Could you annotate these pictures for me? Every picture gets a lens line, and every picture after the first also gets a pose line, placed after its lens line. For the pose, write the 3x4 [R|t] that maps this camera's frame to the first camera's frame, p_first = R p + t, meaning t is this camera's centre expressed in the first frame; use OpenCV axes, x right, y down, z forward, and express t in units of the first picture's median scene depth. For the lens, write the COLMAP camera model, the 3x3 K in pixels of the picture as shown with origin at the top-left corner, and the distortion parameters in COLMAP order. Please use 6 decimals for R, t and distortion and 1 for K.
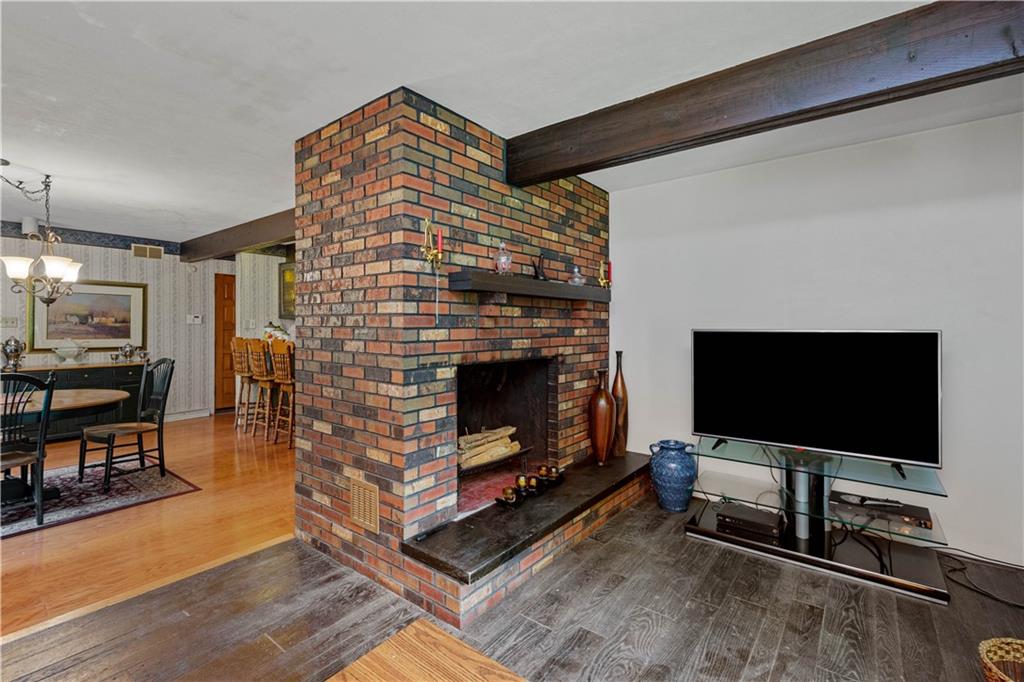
lens RADIAL K [[457.9, 0, 507.5], [0, 457.9, 323.0], [0, 0, 1]] dist [-0.000199, -0.000903]
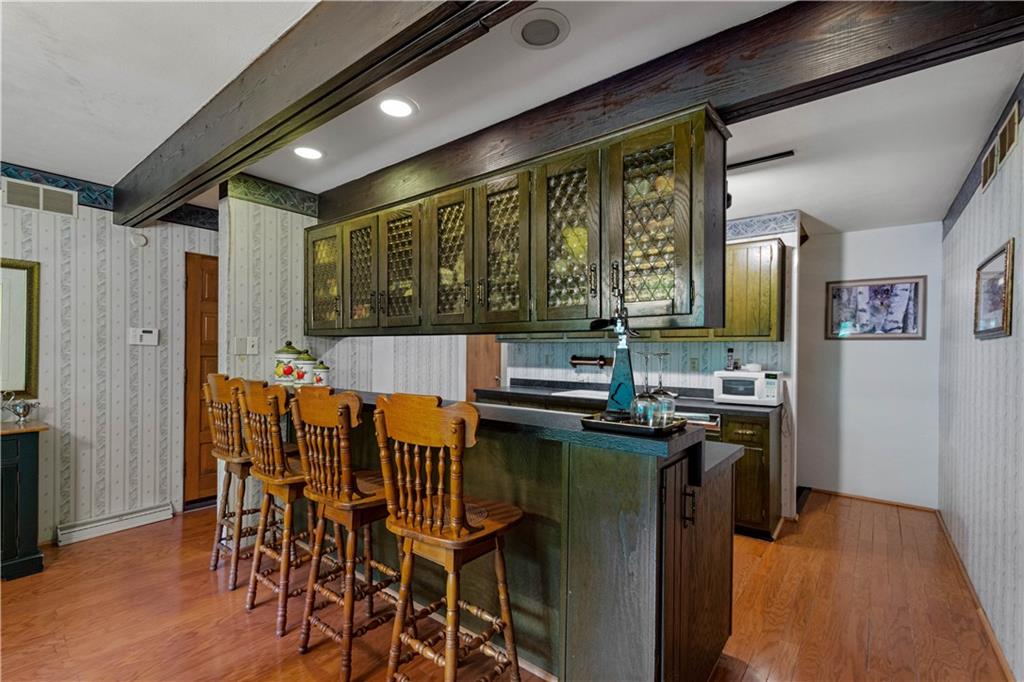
lens RADIAL K [[457.9, 0, 511.9], [0, 457.9, 347.2], [0, 0, 1]] dist [-0.000199, -0.000903]
pose [[0.999962, 0.006632, -0.005622, -0.268745], [-0.006627, 0.999978, 0.000895, 0.001186], [0.005628, -0.000857, 0.999984, 0.497583]]
